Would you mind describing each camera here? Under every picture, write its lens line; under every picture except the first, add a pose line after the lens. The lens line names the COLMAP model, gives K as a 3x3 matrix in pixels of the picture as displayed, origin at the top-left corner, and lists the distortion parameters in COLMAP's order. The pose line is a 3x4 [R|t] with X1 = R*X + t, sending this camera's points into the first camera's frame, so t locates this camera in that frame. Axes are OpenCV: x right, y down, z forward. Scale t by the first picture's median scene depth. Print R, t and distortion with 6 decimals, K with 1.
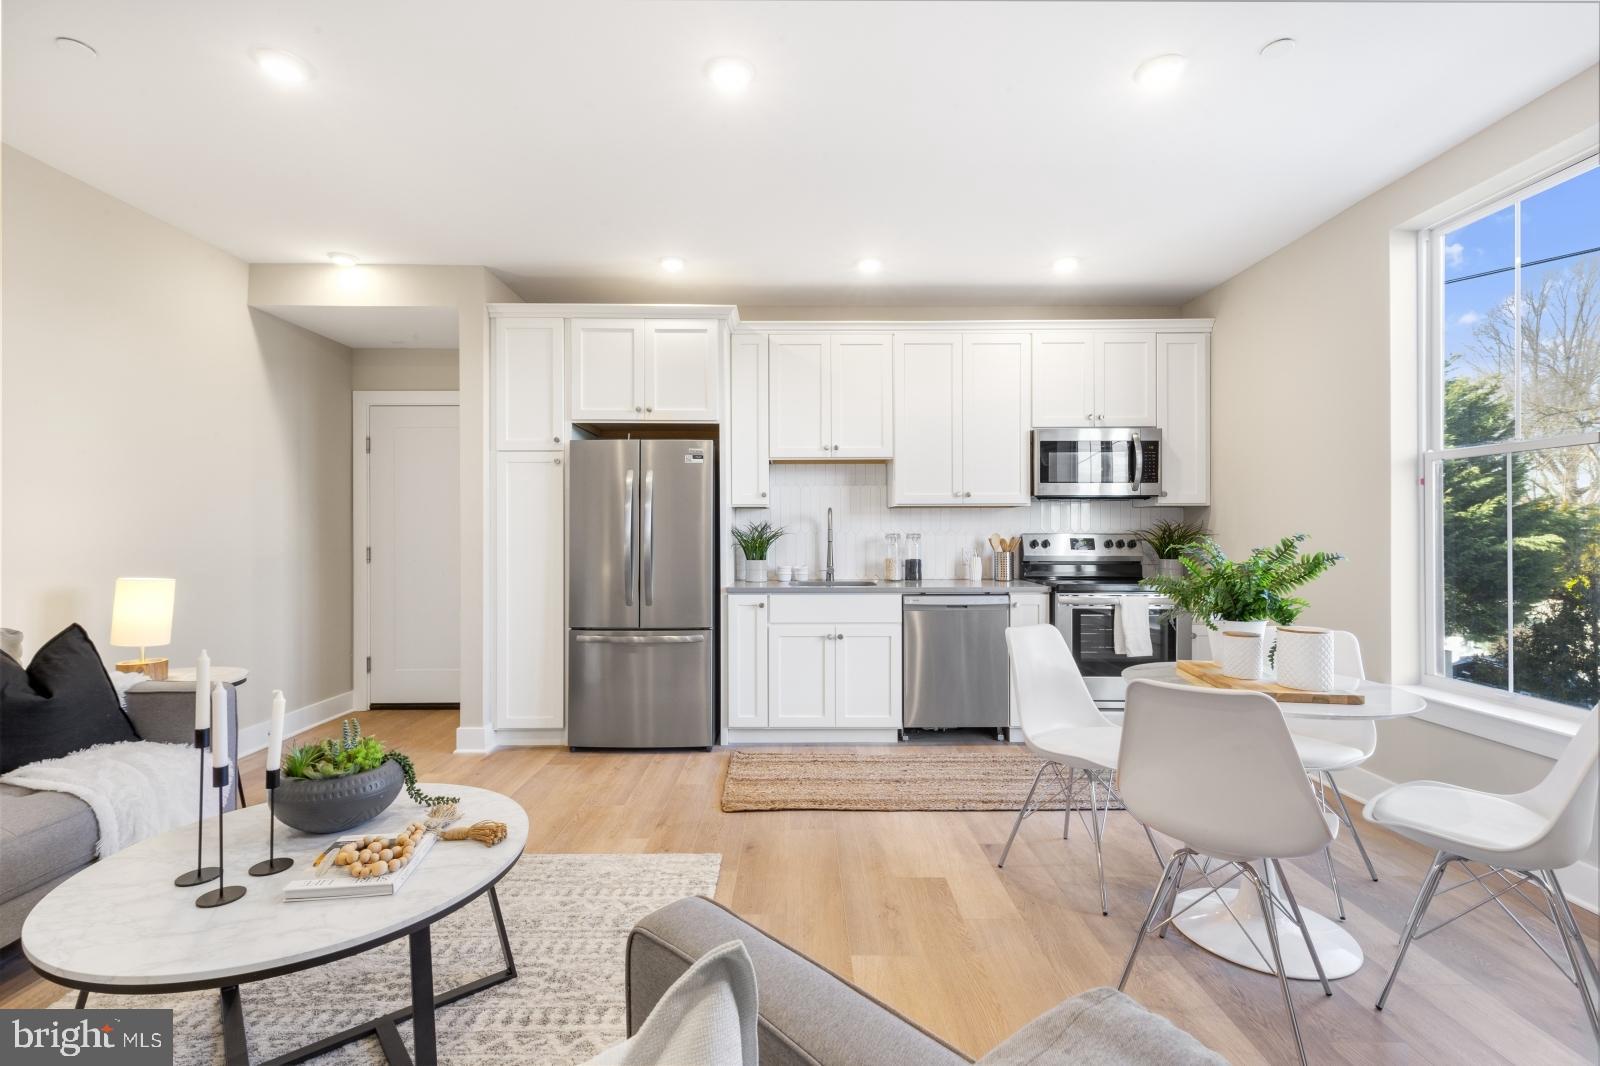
lens RADIAL K [[715.9, 0, 799.3], [0, 715.9, 535.1], [0, 0, 1]] dist [0.002666, -0.000640]
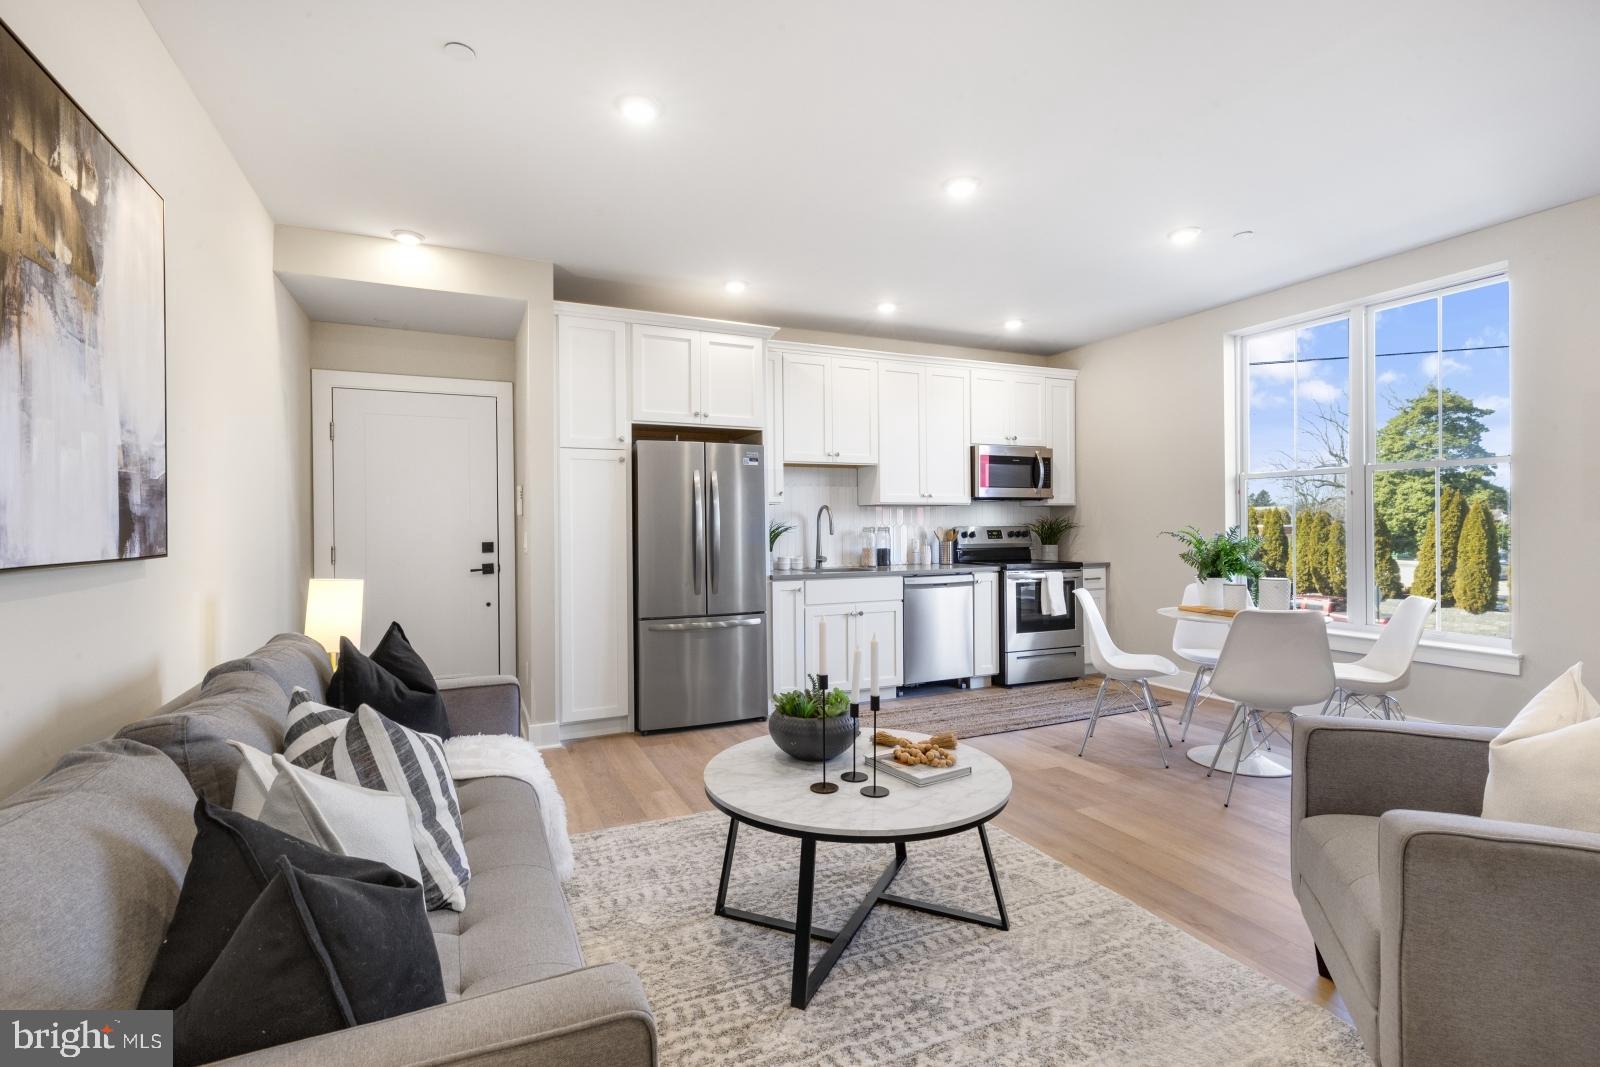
lens RADIAL K [[734.7, 0, 794.9], [0, 734.7, 527.9], [0, 0, 1]] dist [0.004460, -0.000043]
pose [[0.912779, -0.006445, 0.408403, -0.542853], [0.008798, 0.999954, -0.003882, 0.002880], [-0.408359, 0.007137, 0.912794, -0.077617]]
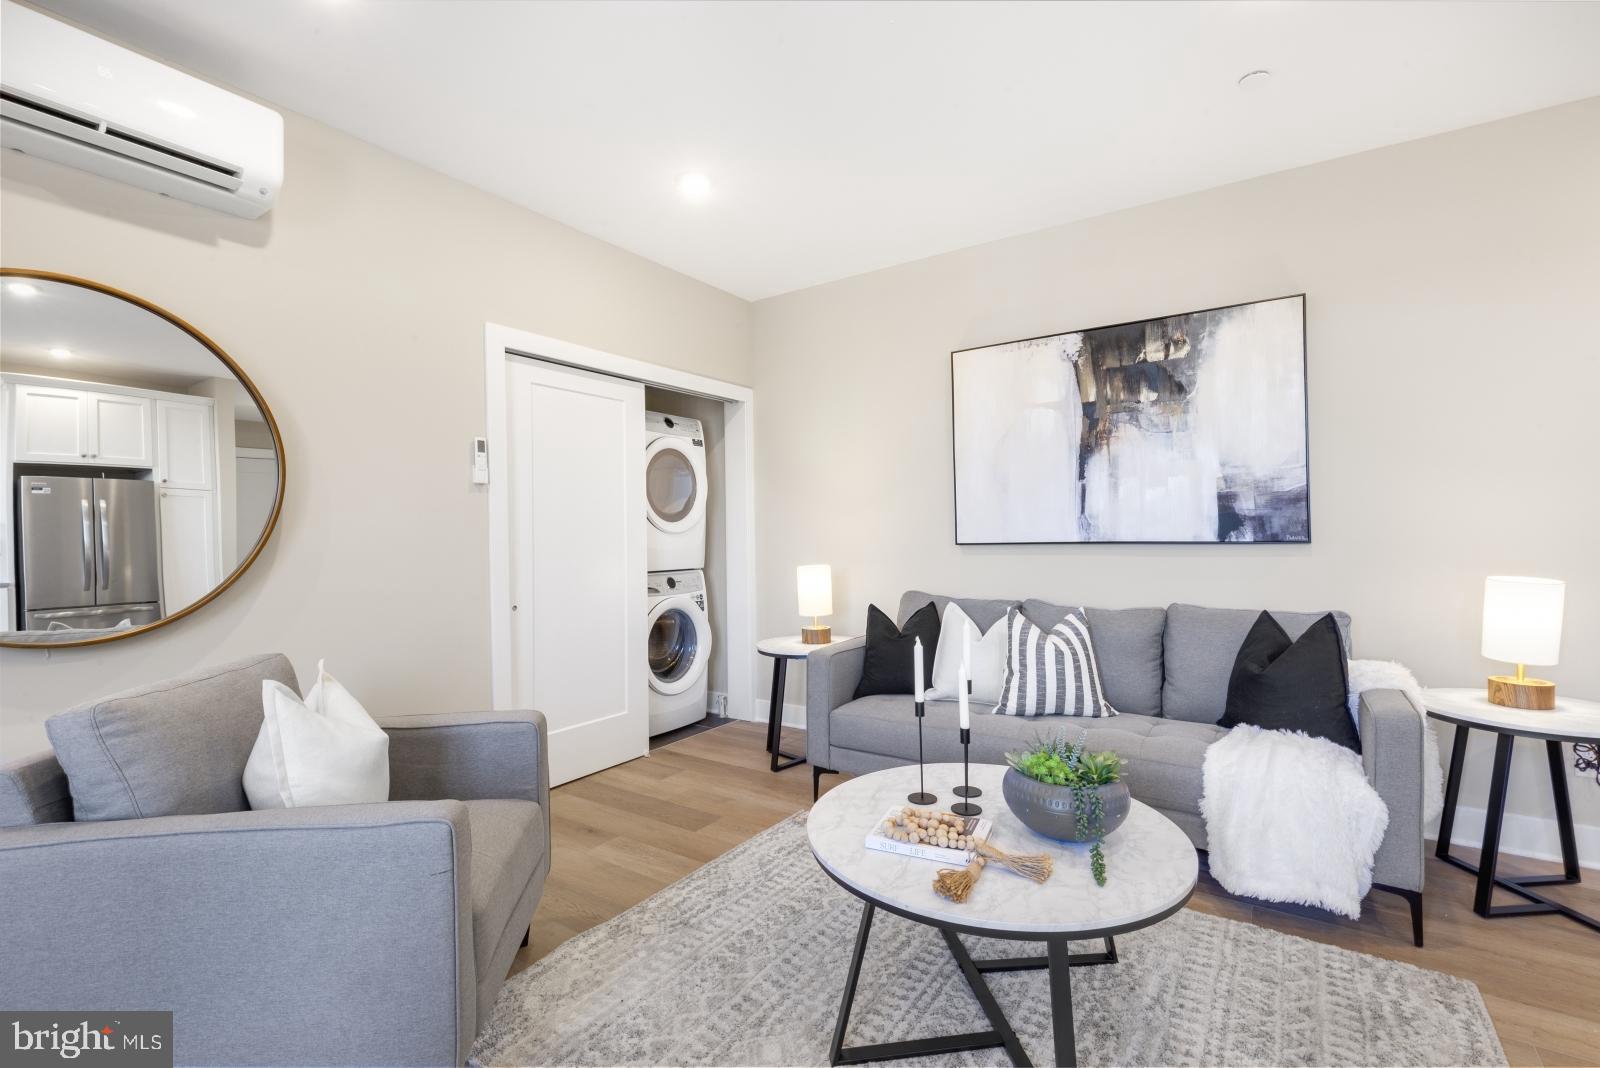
lens RADIAL K [[715.9, 0, 799.3], [0, 715.9, 536.1], [0, 0, 1]] dist [0.002666, -0.000640]
pose [[-0.570157, 0.016138, -0.821377, 0.154033], [0.009381, 0.999870, 0.013133, -0.003989], [0.821482, -0.000217, -0.570234, 0.567409]]
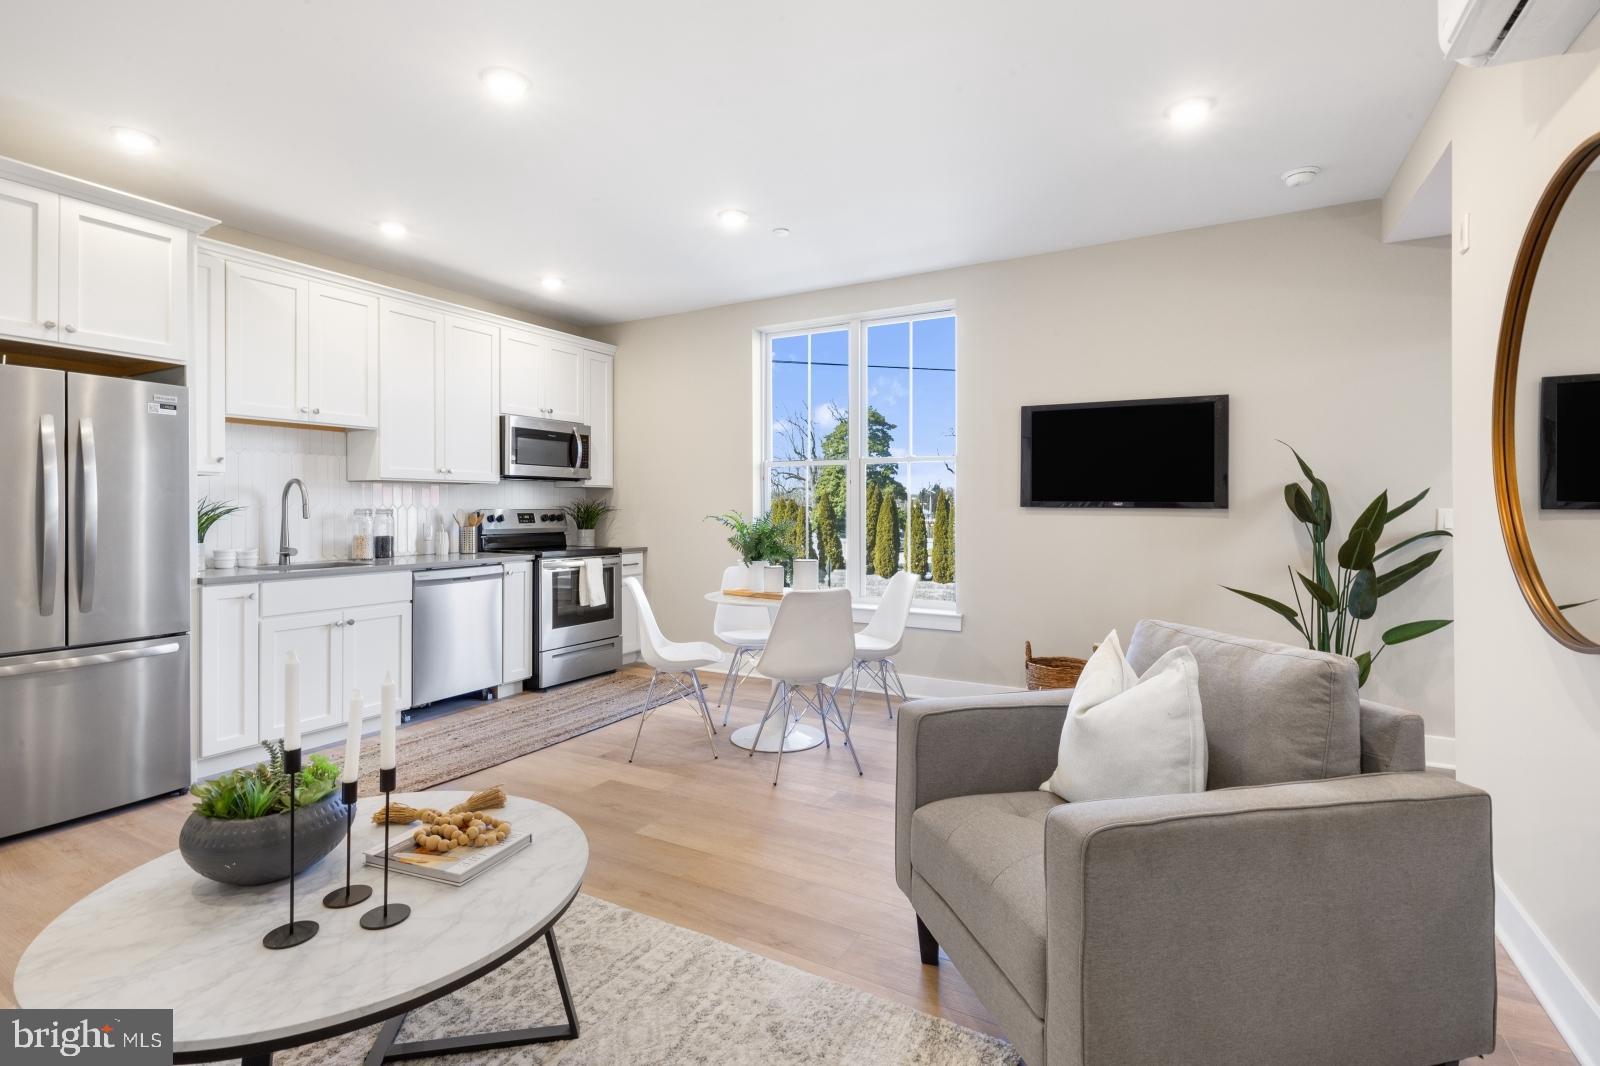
lens RADIAL K [[746.2, 0, 794.3], [0, 746.2, 506.4], [0, 0, 1]] dist [0.005932, -0.001105]
pose [[0.496312, 0.003856, 0.868135, -0.487860], [0.003339, 0.999974, -0.006350, 0.002714], [-0.868138, 0.006050, 0.496287, 0.036772]]
